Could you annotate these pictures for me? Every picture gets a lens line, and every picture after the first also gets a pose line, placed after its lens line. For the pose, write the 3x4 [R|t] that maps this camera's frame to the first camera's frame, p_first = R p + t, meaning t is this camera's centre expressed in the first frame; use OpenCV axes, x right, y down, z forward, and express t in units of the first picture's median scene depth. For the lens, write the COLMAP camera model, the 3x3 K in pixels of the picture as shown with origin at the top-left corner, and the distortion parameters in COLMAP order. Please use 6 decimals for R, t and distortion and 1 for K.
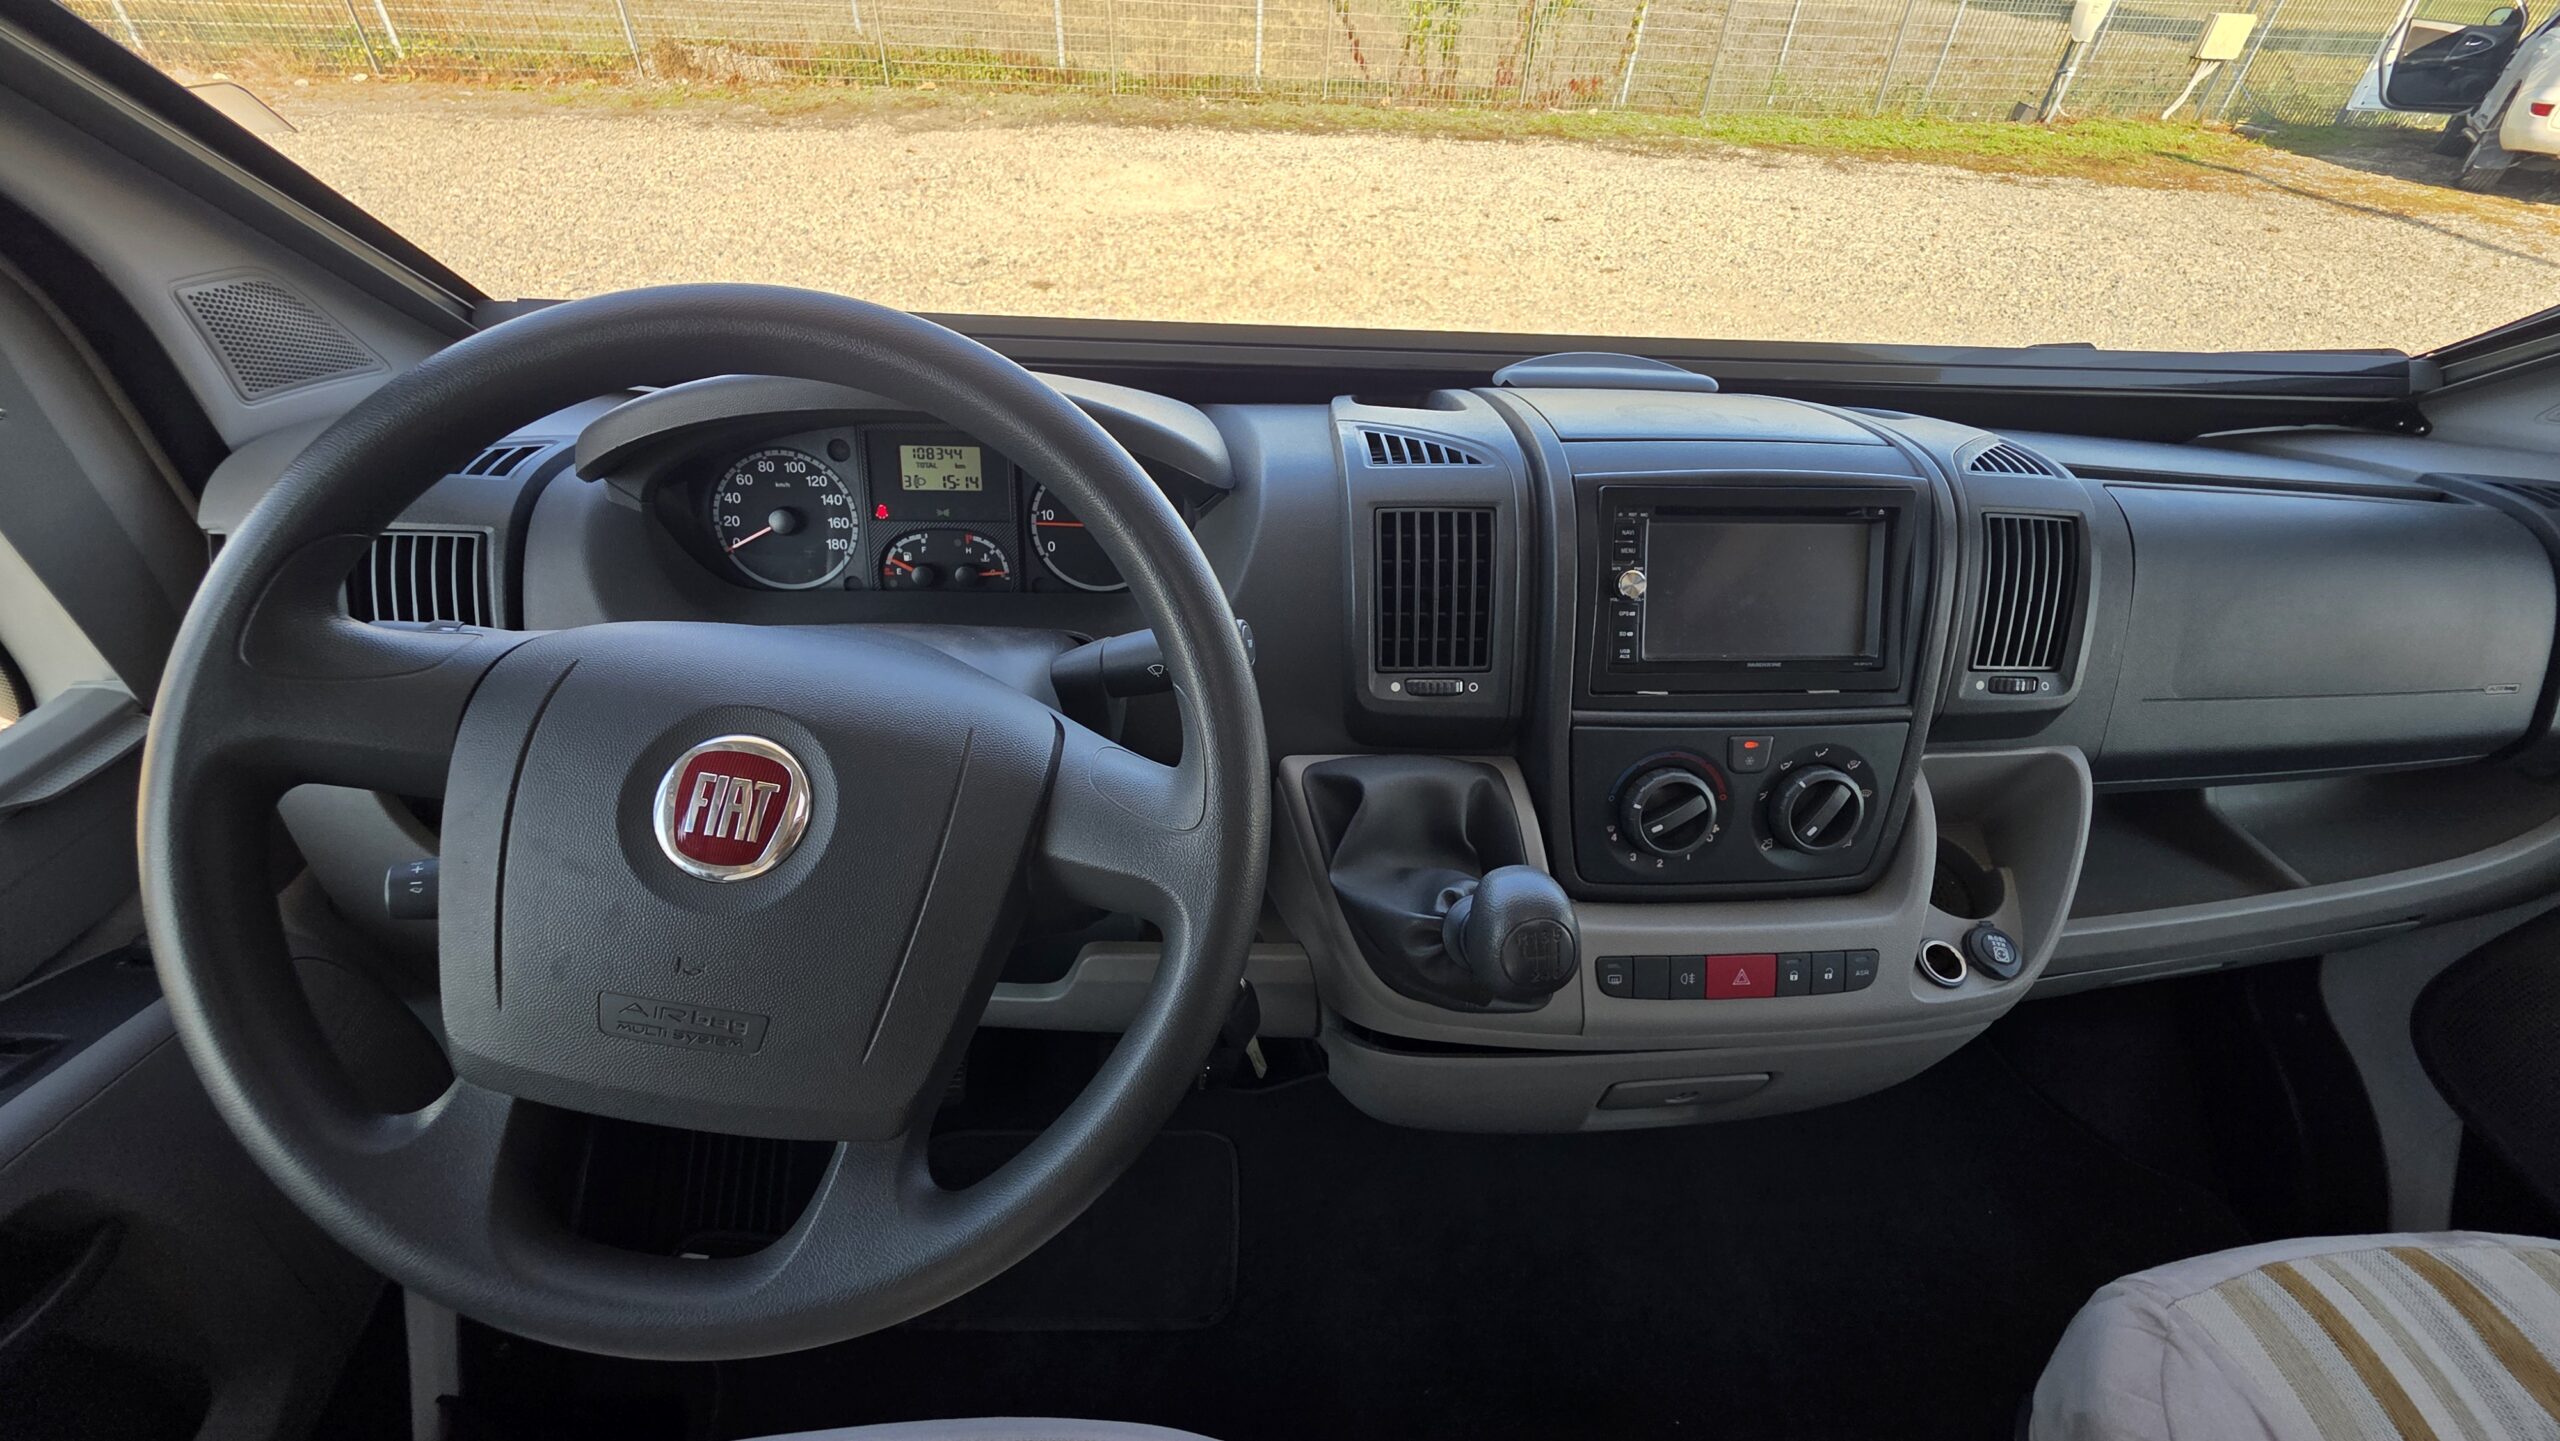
lens RADIAL K [[1020.0, 0, 1285.2], [0, 1020.0, 722.4], [0, 0, 1]] dist [0.002543, 0.000551]
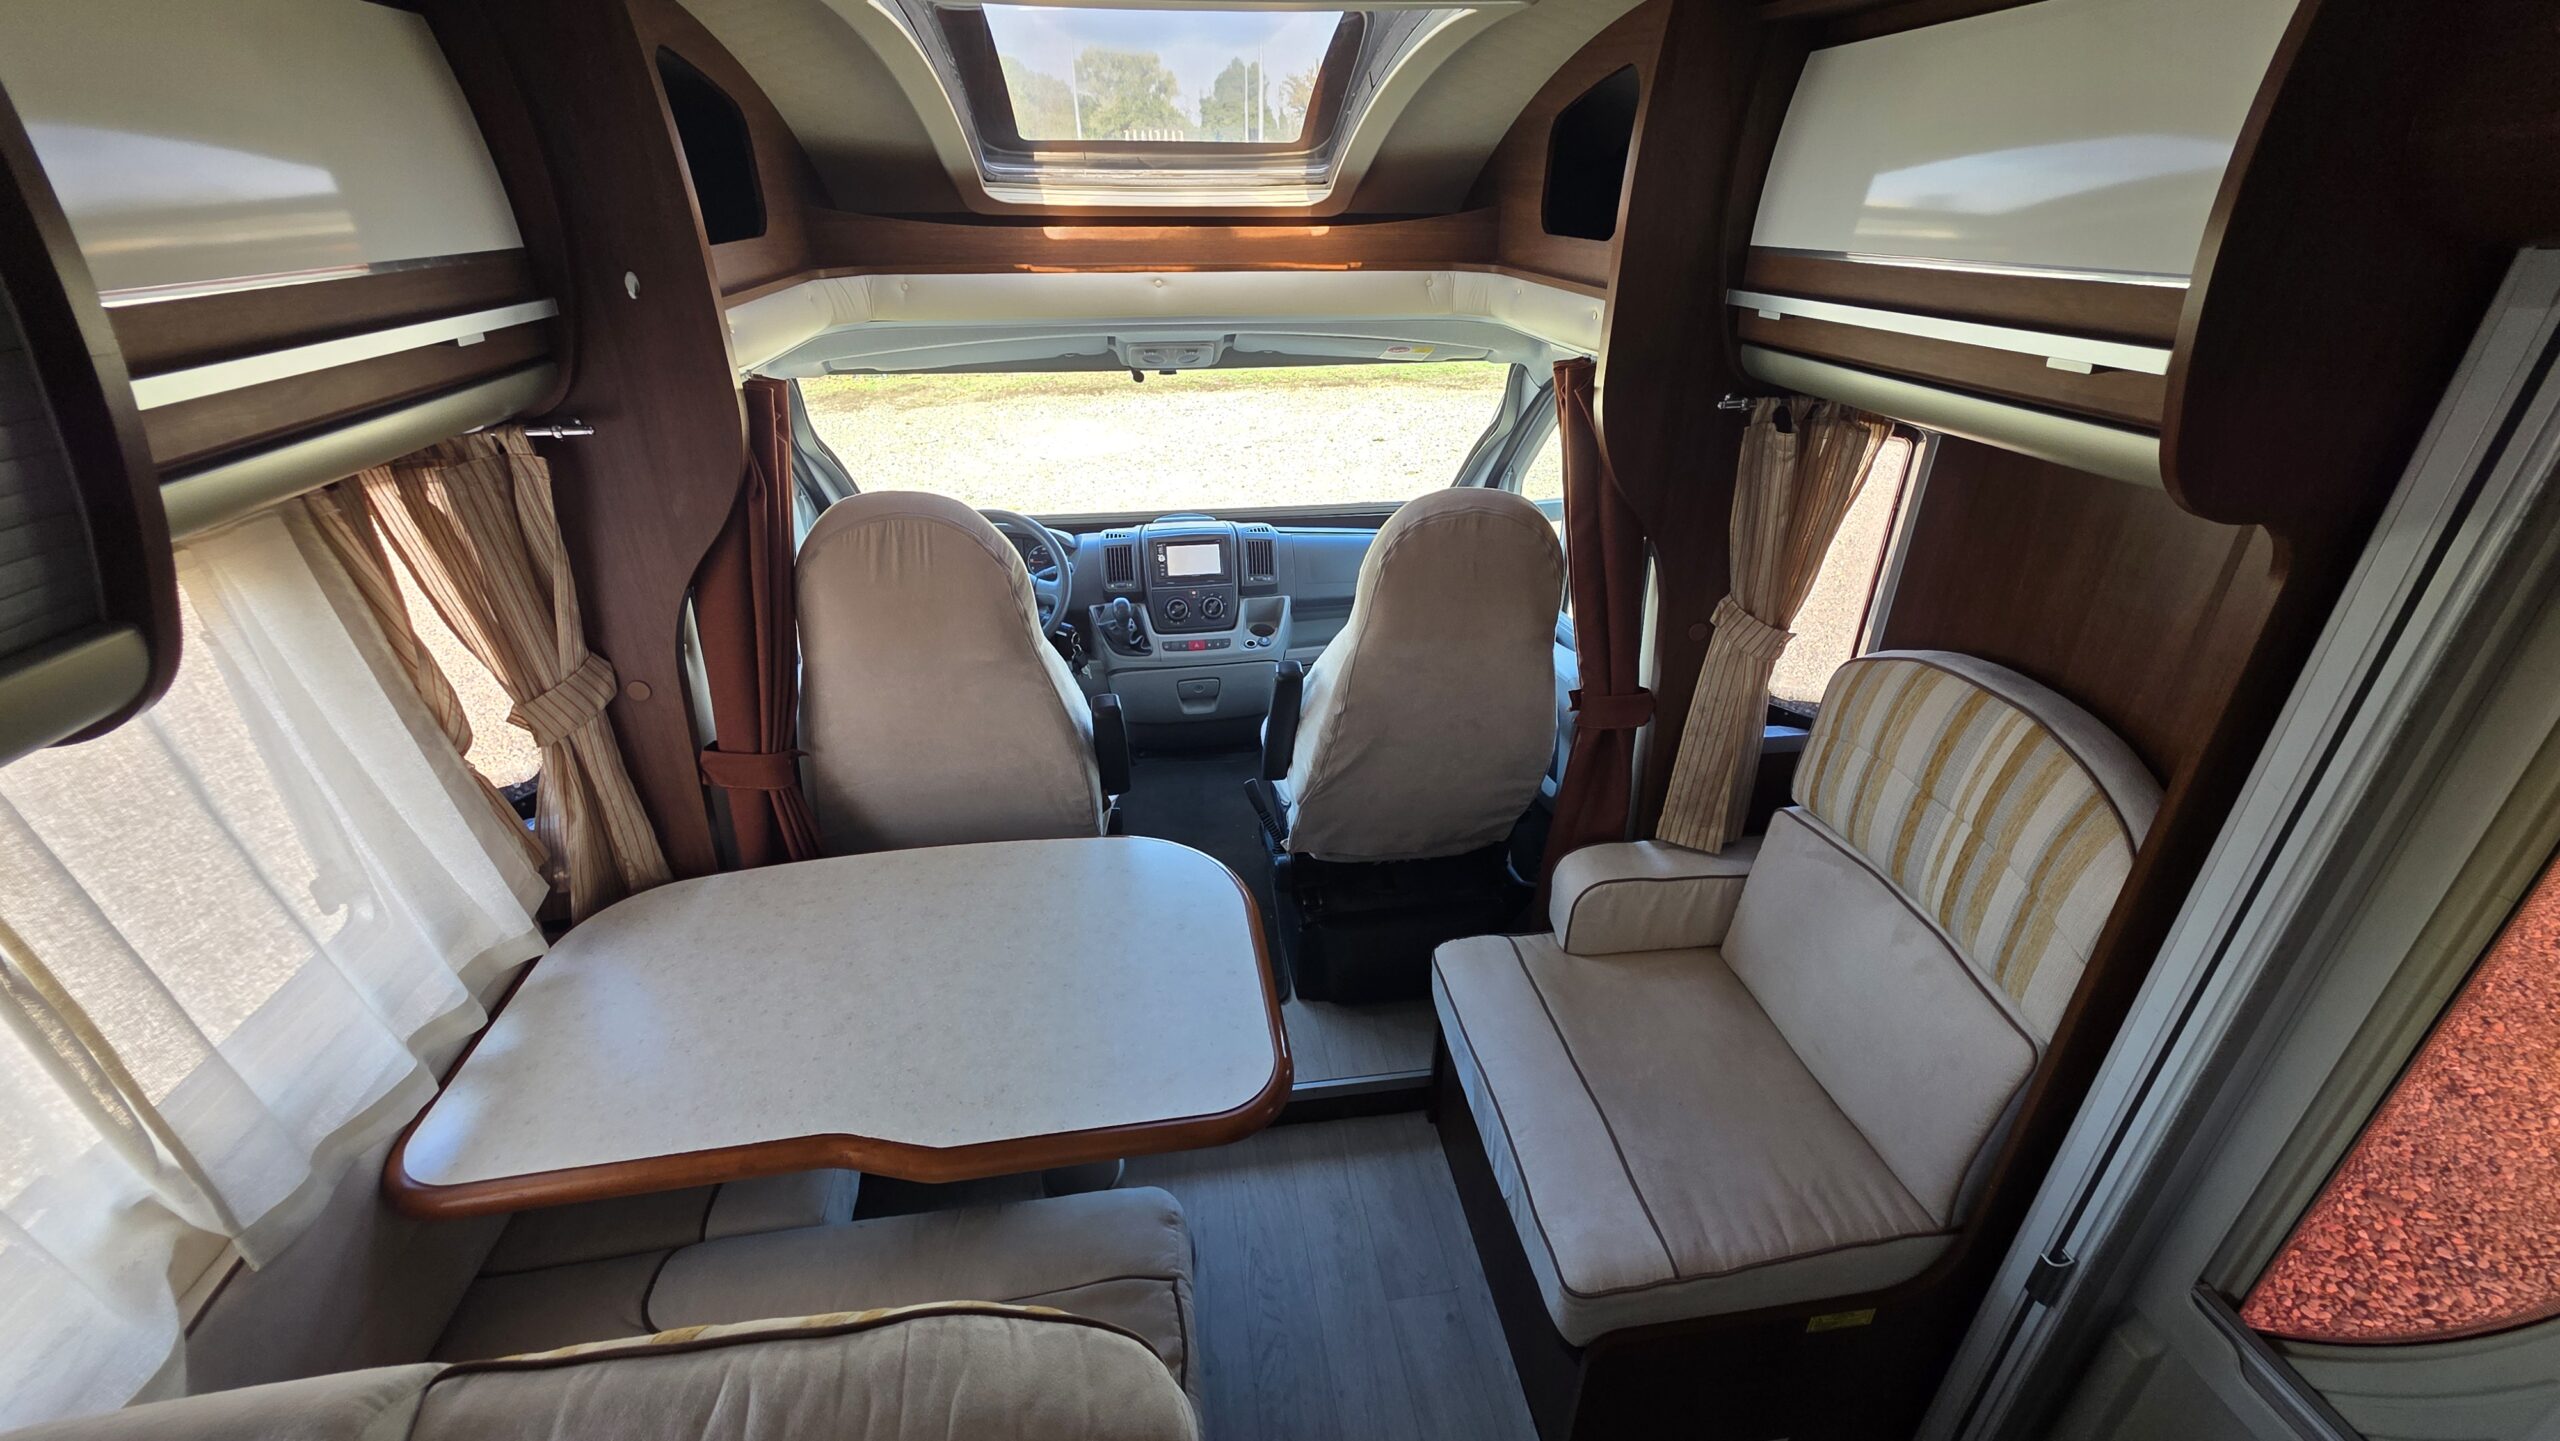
lens RADIAL K [[1020.0, 0, 1285.3], [0, 1020.0, 718.9], [0, 0, 1]] dist [0.002543, 0.000551]
pose [[0.996281, -0.078695, 0.035088, 0.646738], [0.083872, 0.979020, -0.185700, 1.392734], [-0.019739, 0.187952, 0.981980, -3.212447]]
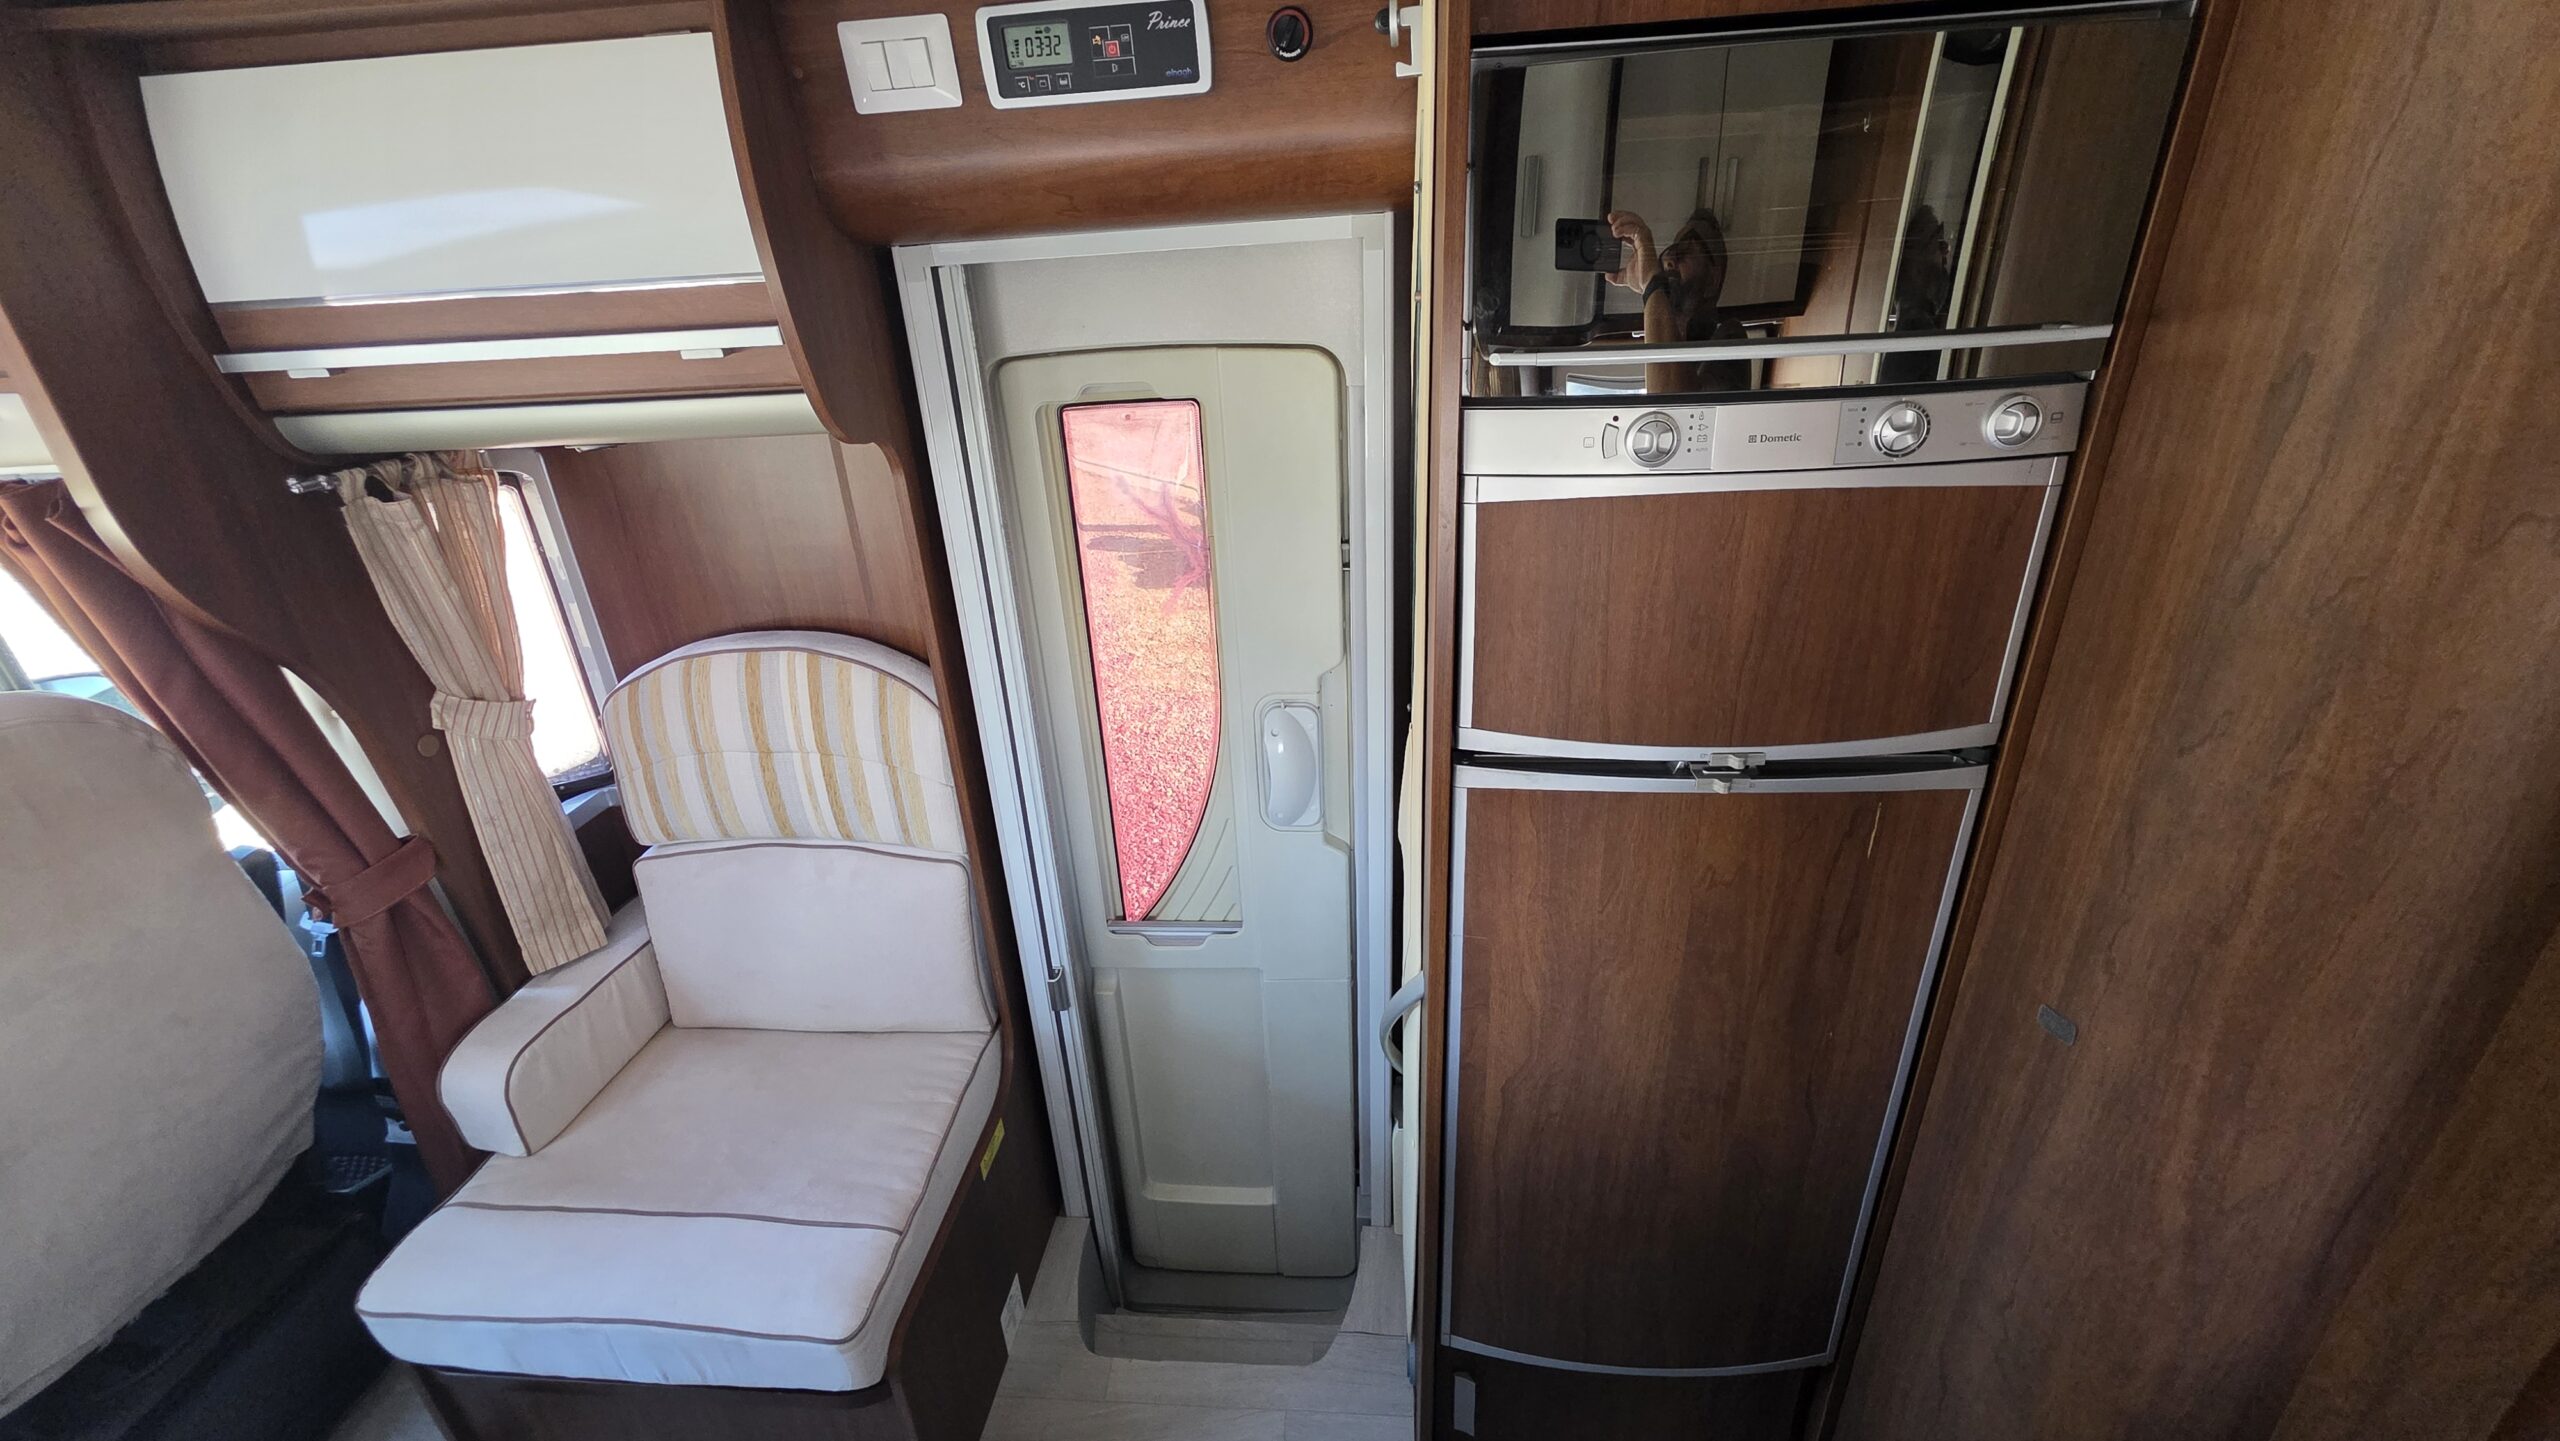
lens RADIAL K [[1020.0, 0, 1284.1], [0, 1020.0, 718.0], [0, 0, 1]] dist [0.002543, 0.000551]
pose [[0.150371, -0.462531, 0.873758, 0.122639], [0.652266, 0.710570, 0.263893, 1.362577], [-0.742925, 0.530241, 0.408542, -3.028658]]
